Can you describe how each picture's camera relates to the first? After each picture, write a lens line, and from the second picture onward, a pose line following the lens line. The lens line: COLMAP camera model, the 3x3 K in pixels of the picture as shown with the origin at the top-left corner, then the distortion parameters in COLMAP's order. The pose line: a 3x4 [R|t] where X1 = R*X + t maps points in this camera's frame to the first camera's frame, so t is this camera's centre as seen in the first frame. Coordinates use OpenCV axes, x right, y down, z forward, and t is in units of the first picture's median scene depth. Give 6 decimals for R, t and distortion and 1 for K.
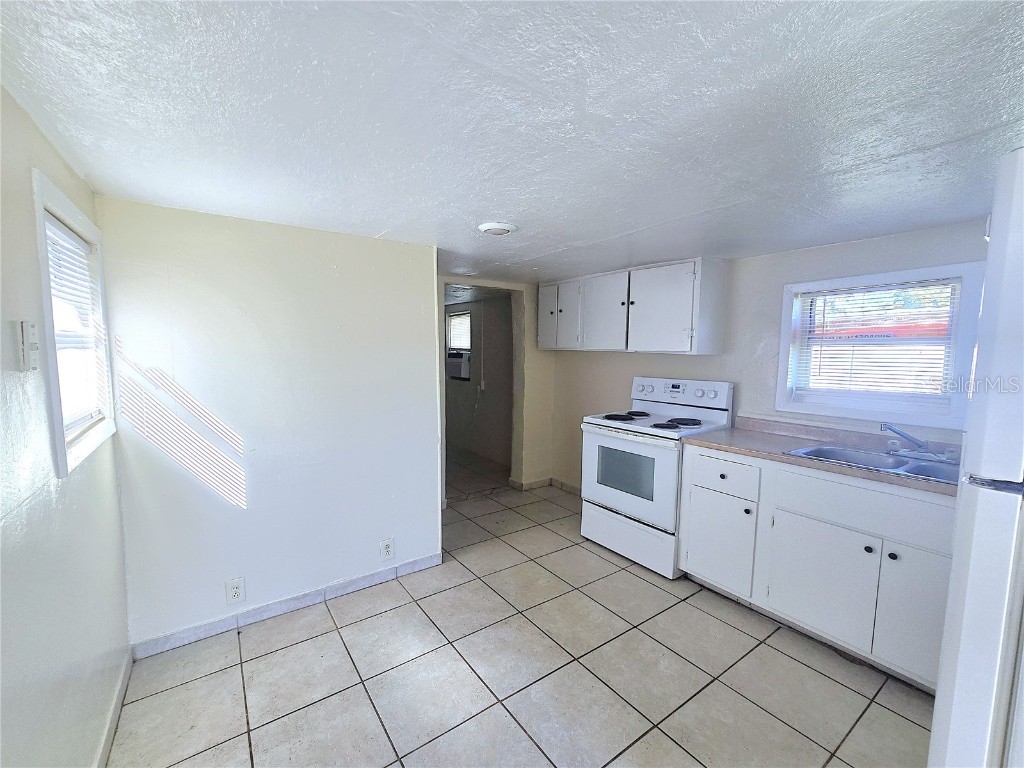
lens RADIAL K [[420.8, 0, 512.0], [0, 420.8, 385.7], [0, 0, 1]] dist [-0.006095, 0.002792]
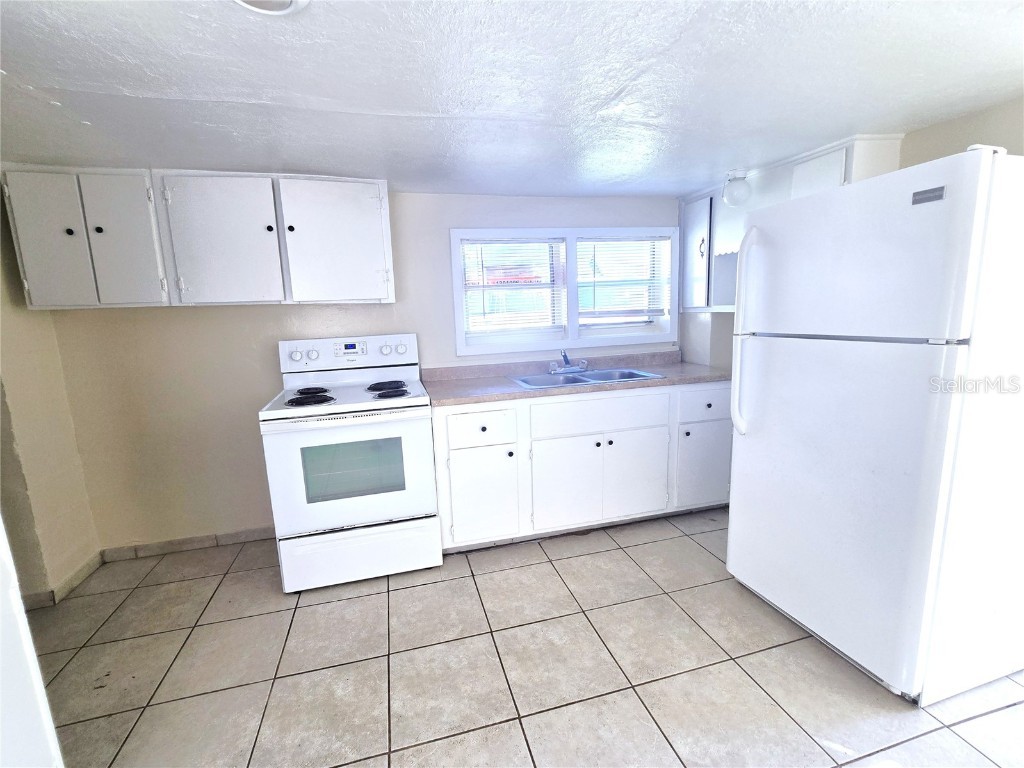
lens RADIAL K [[443.4, 0, 518.8], [0, 443.4, 376.2], [0, 0, 1]] dist [0.003978, -0.000525]
pose [[0.366107, -0.175392, 0.913895, -0.278205], [0.116997, 0.982960, 0.141777, -0.025074], [-0.923189, 0.055017, 0.380388, 0.417341]]
